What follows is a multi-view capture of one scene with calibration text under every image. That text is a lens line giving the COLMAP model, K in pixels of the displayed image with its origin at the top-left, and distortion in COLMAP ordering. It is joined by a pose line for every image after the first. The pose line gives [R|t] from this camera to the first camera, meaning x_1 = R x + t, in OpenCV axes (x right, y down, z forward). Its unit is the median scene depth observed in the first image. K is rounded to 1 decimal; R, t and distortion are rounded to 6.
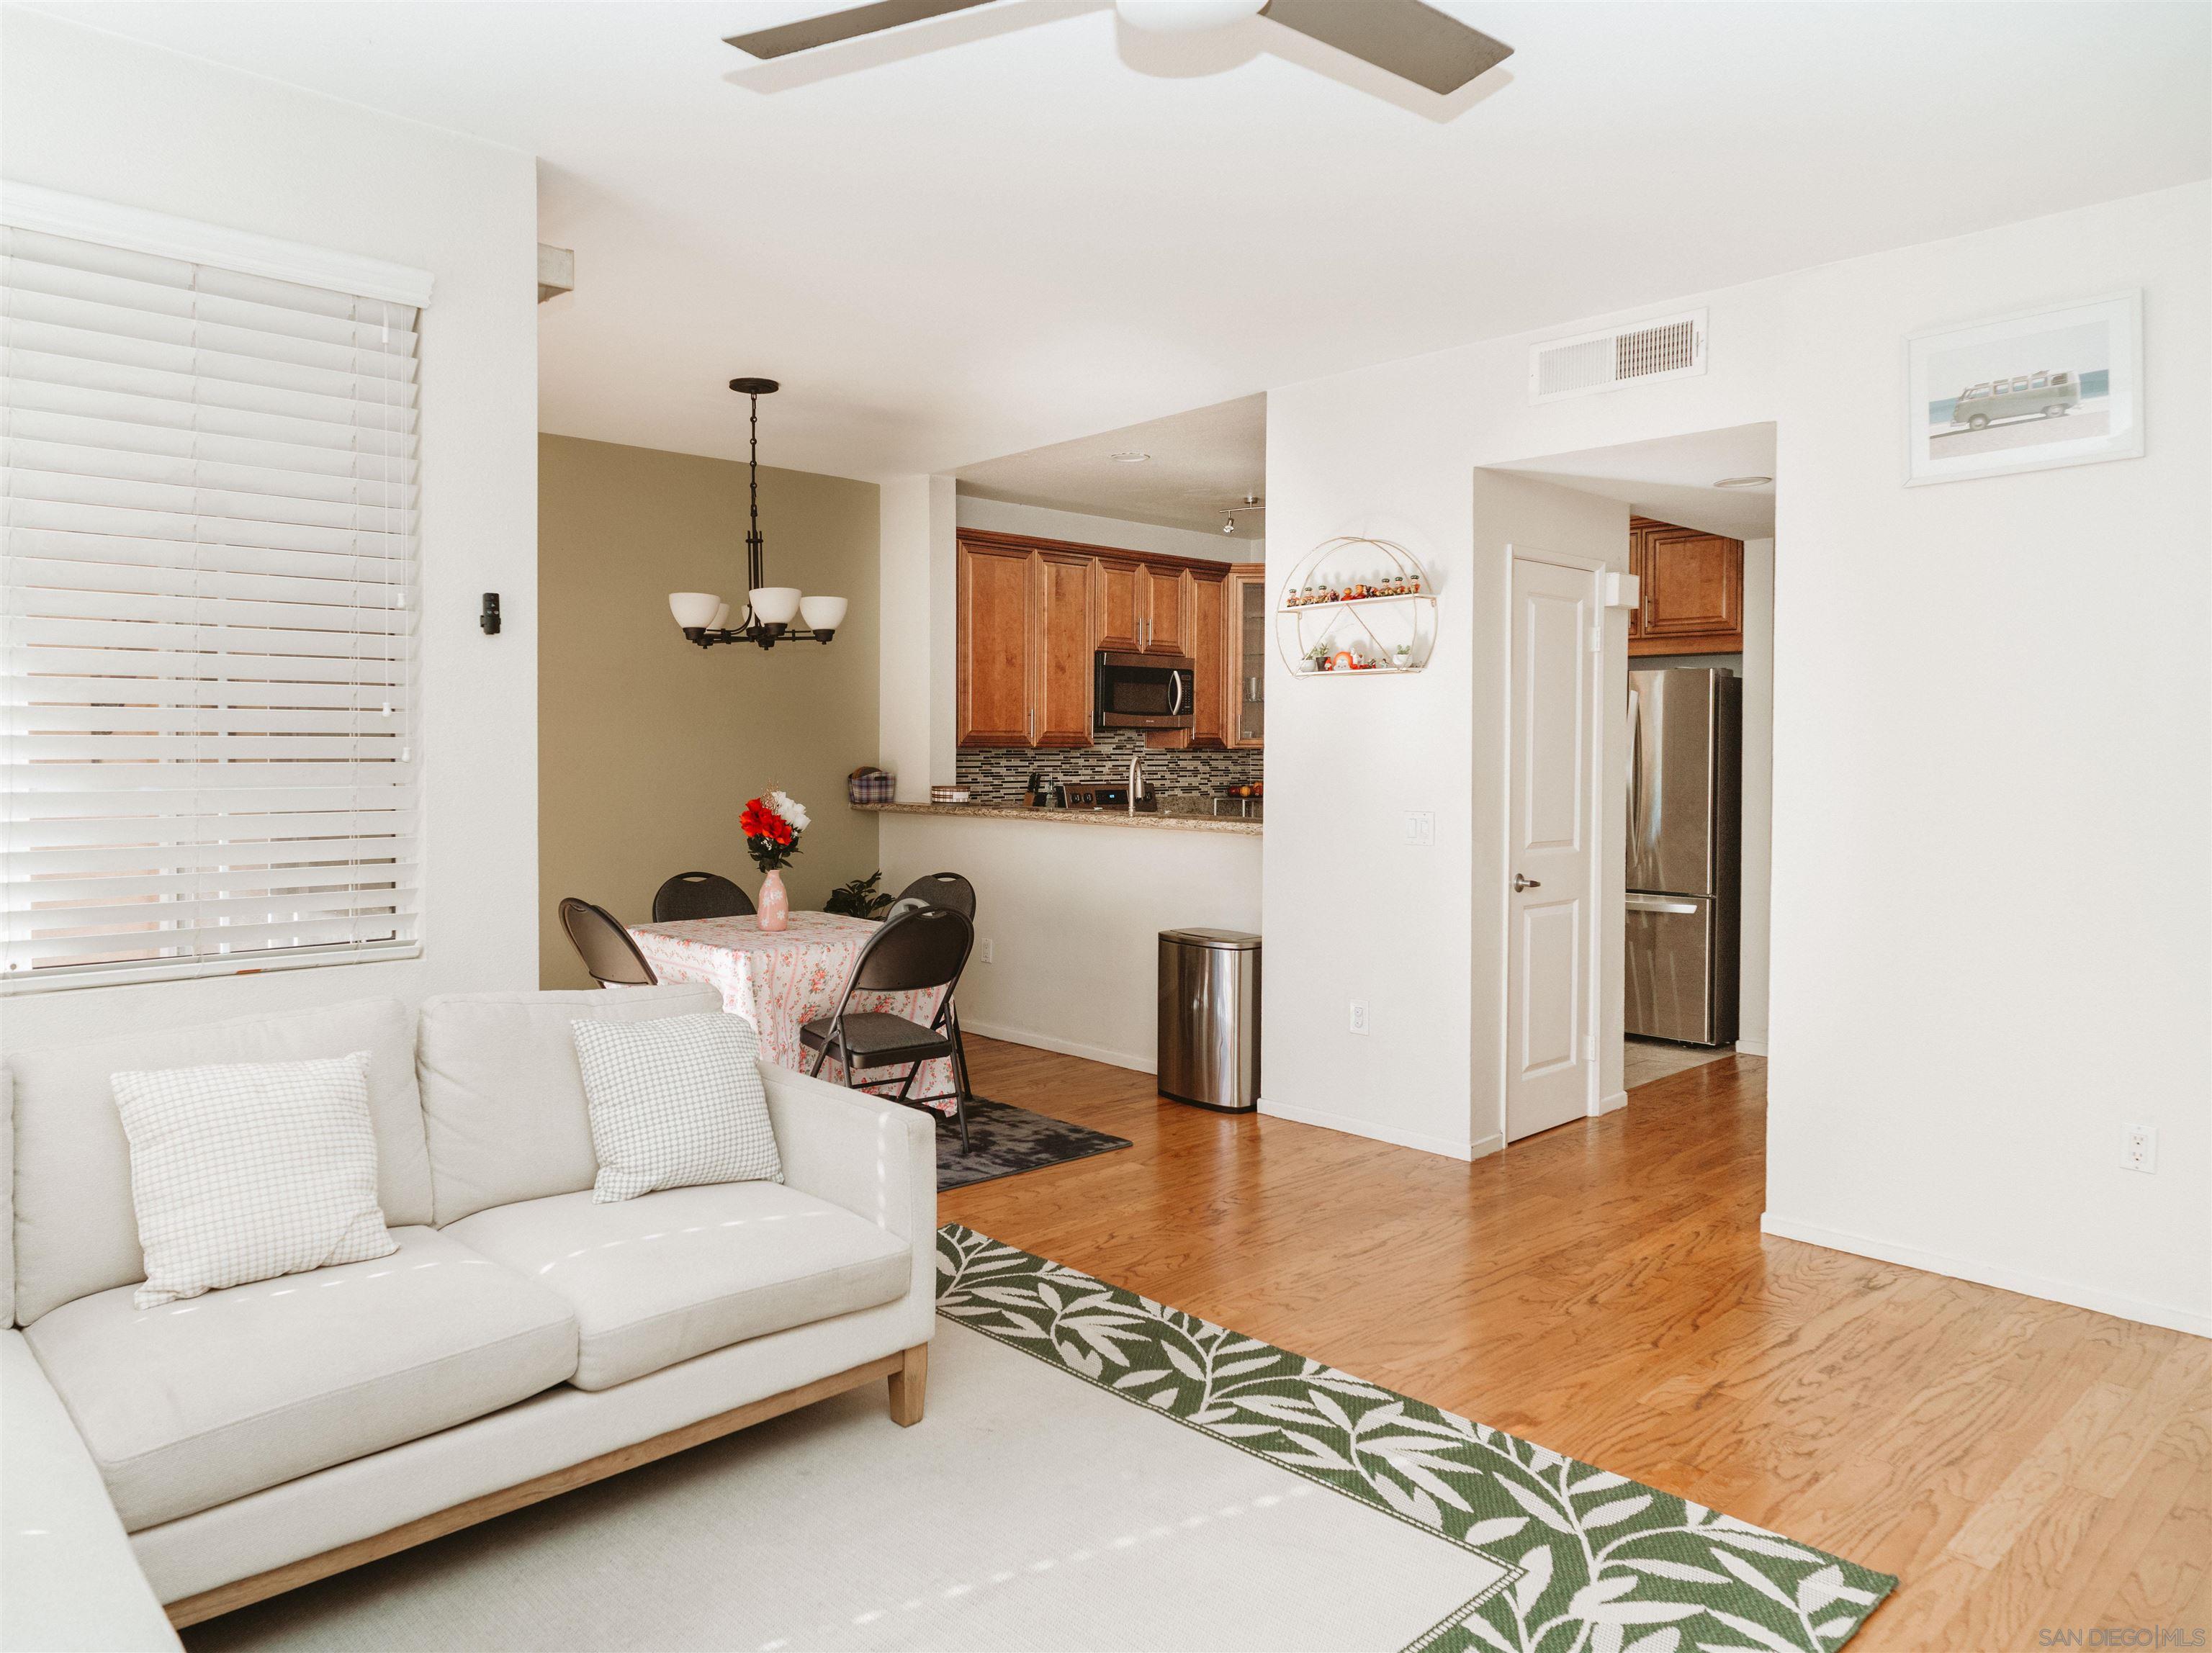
lens RADIAL K [[1464.2, 0, 992.2], [0, 1464.2, 761.8], [0, 0, 1]] dist [0.004539, 0.003454]
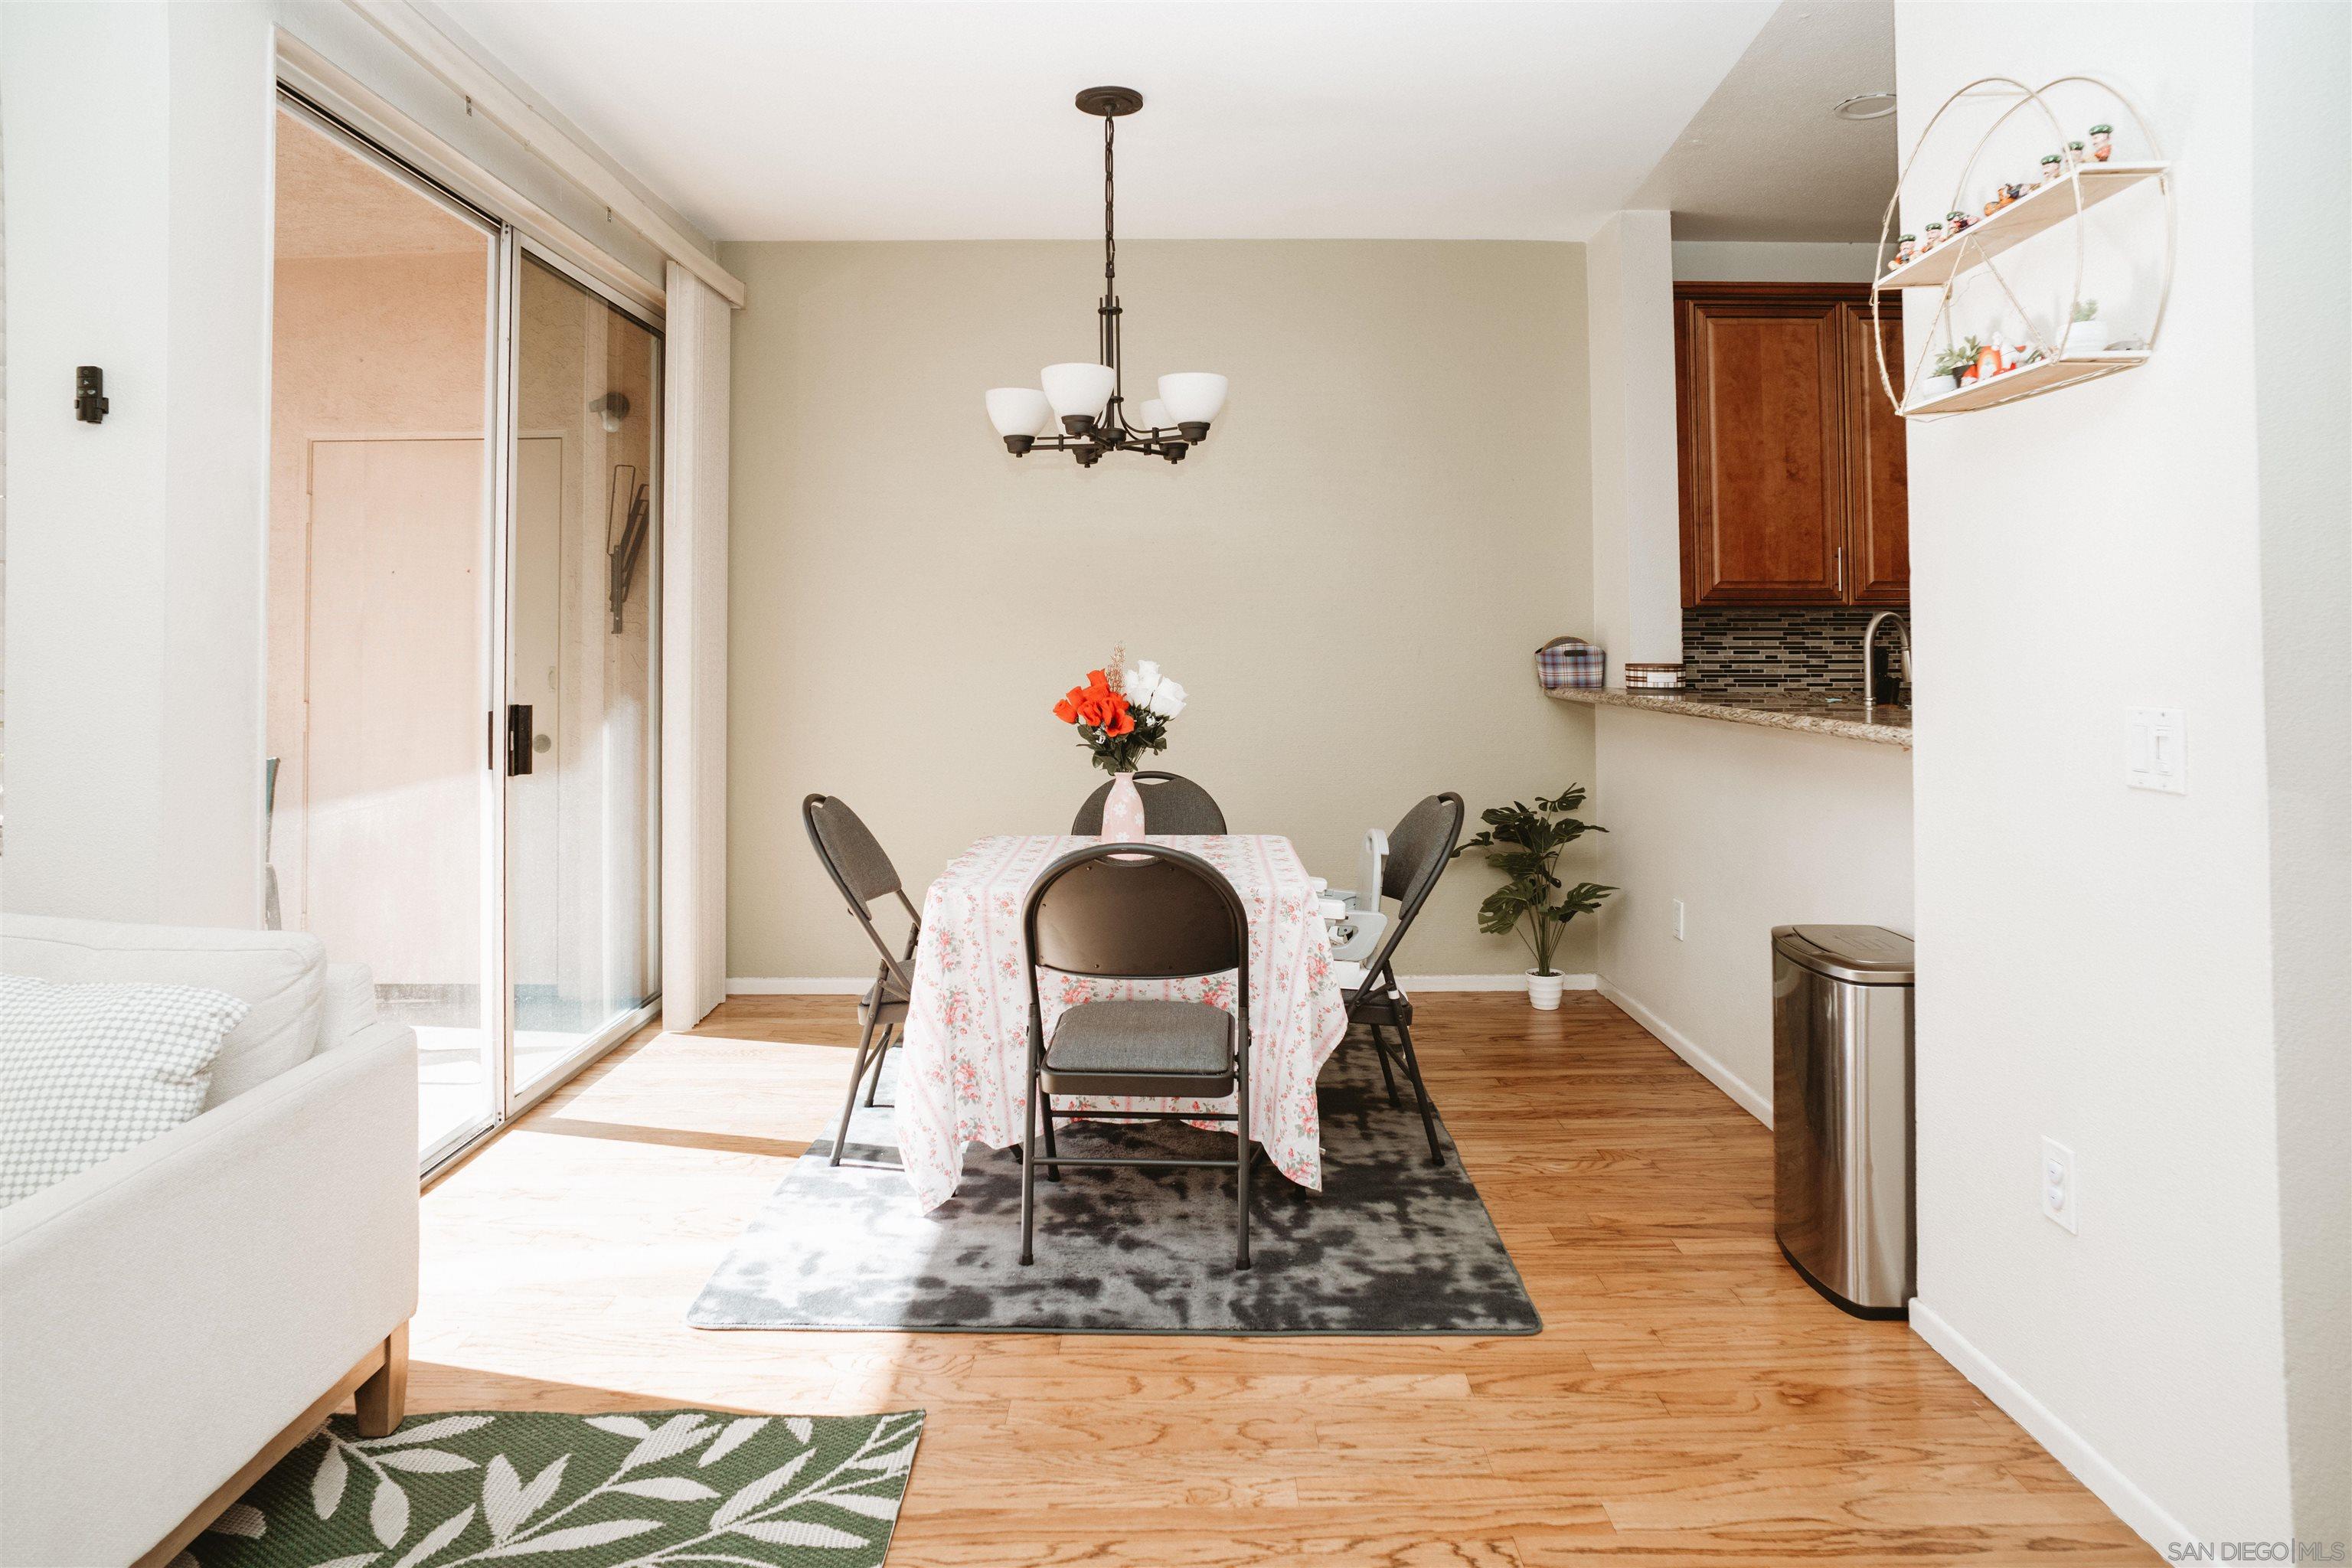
lens RADIAL K [[1402.5, 0, 1156.3], [0, 1402.5, 617.4], [0, 0, 1]] dist [-0.015033, 0.009103]
pose [[0.742442, -0.021077, -0.669579, 0.518851], [0.000791, 0.999532, -0.030587, 0.032951], [0.669910, 0.022180, 0.742111, 0.828668]]
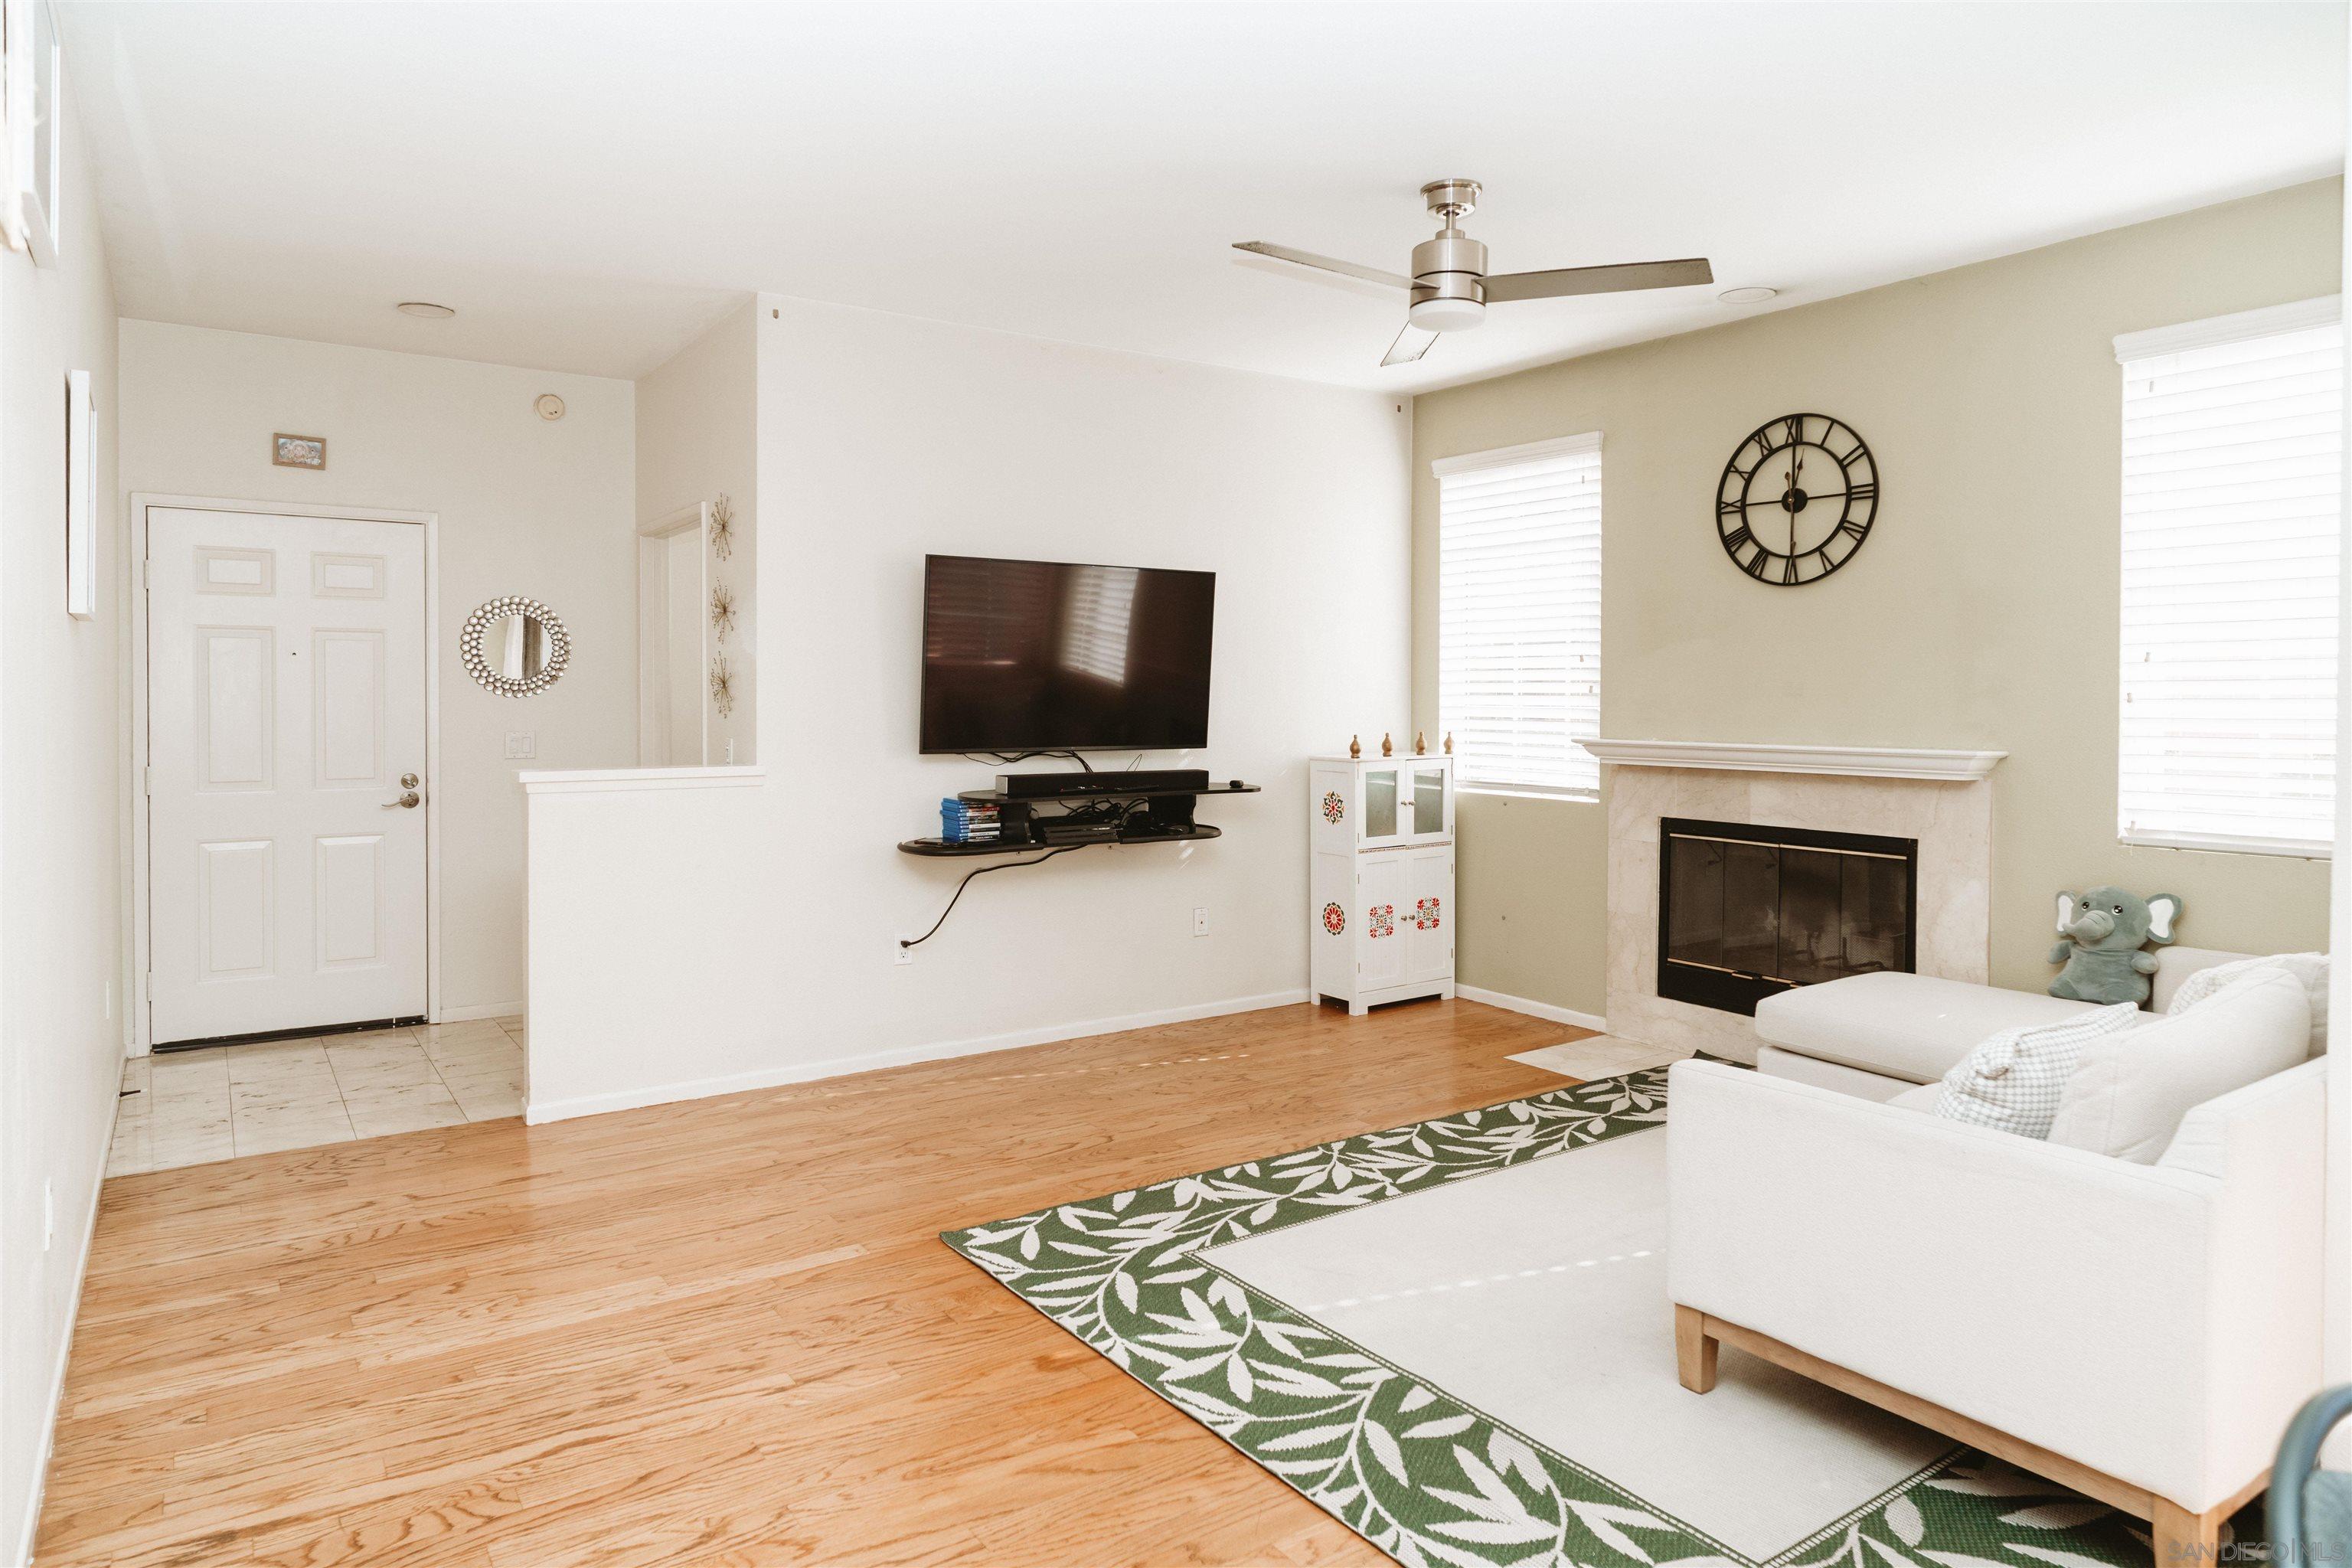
lens RADIAL K [[1402.5, 0, 1168.6], [0, 1402.5, 689.4], [0, 0, 1]] dist [-0.015033, 0.009103]
pose [[-0.990918, -0.007328, 0.134268, 0.147418], [-0.006164, 0.999940, 0.009082, -0.008409], [-0.134327, 0.008172, -0.990903, 1.760262]]
